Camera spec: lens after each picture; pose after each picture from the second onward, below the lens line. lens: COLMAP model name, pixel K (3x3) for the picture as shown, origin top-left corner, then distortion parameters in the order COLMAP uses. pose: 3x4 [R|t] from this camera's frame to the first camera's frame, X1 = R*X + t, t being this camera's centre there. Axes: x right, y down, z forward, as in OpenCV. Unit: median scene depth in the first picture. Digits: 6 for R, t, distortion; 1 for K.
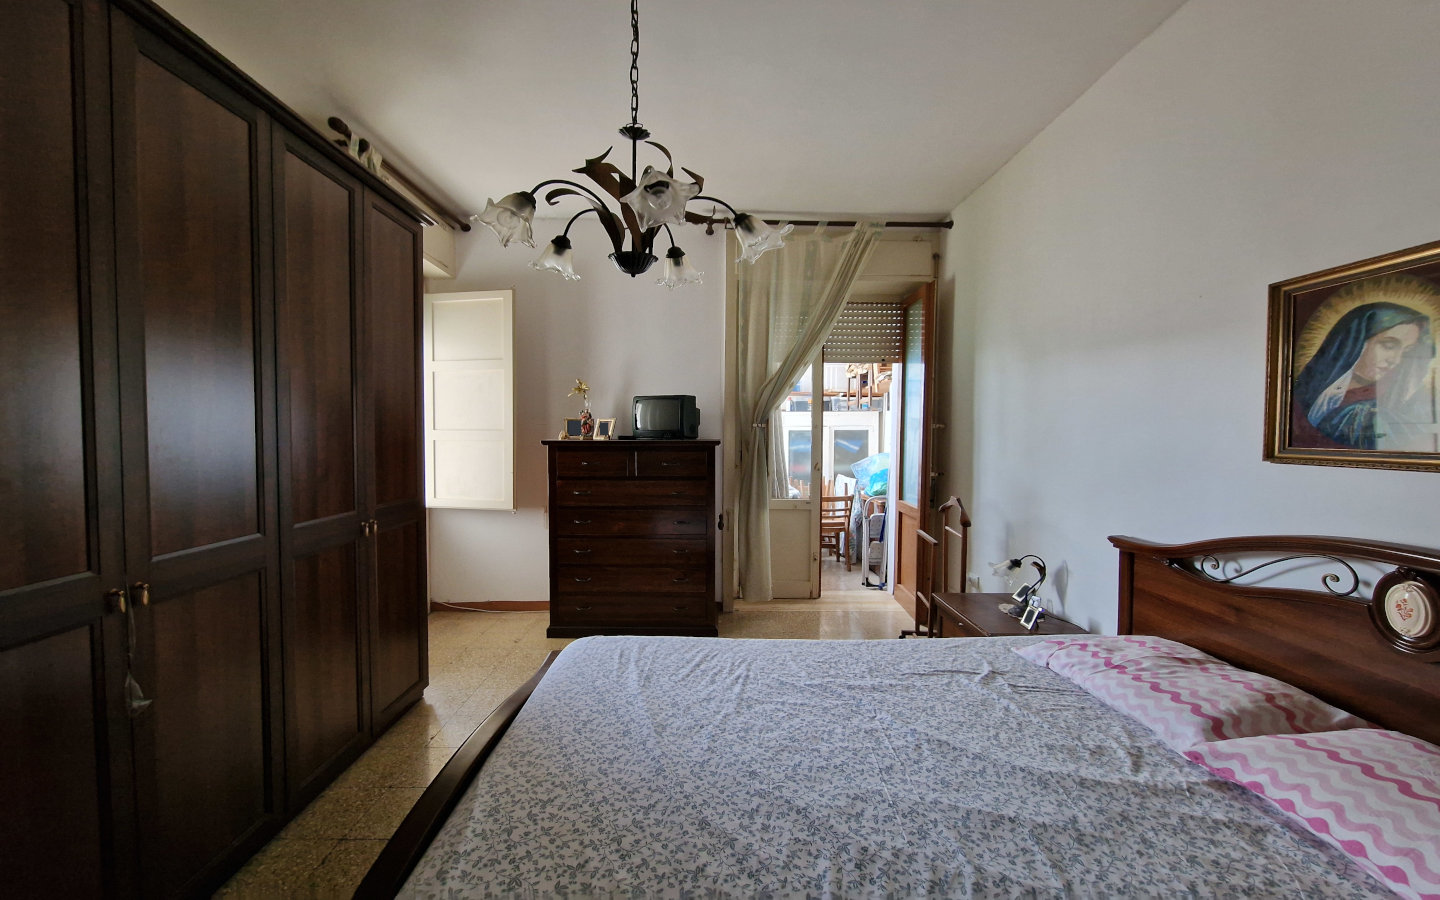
lens RADIAL K [[606.4, 0, 720.0], [0, 606.4, 450.0], [0, 0, 1]] dist [-0.001567, -0.000532]
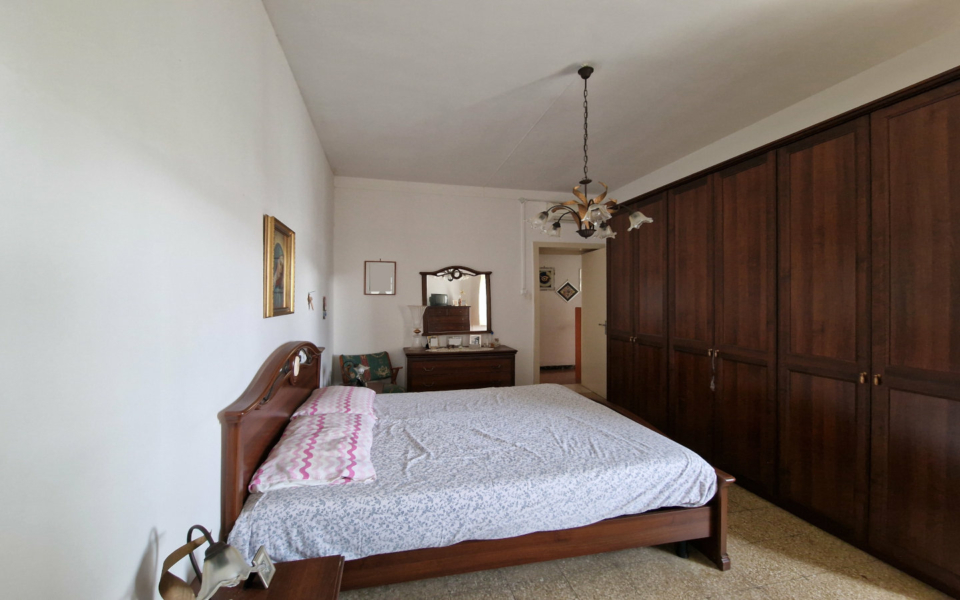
lens RADIAL K [[404.2, 0, 480.0], [0, 404.2, 300.0], [0, 0, 1]] dist [-0.001567, -0.000532]
pose [[-0.977949, -0.006580, -0.208738, 0.562001], [-0.013348, 0.999429, 0.031030, -0.075667], [0.208415, 0.033132, -0.977479, 2.296726]]
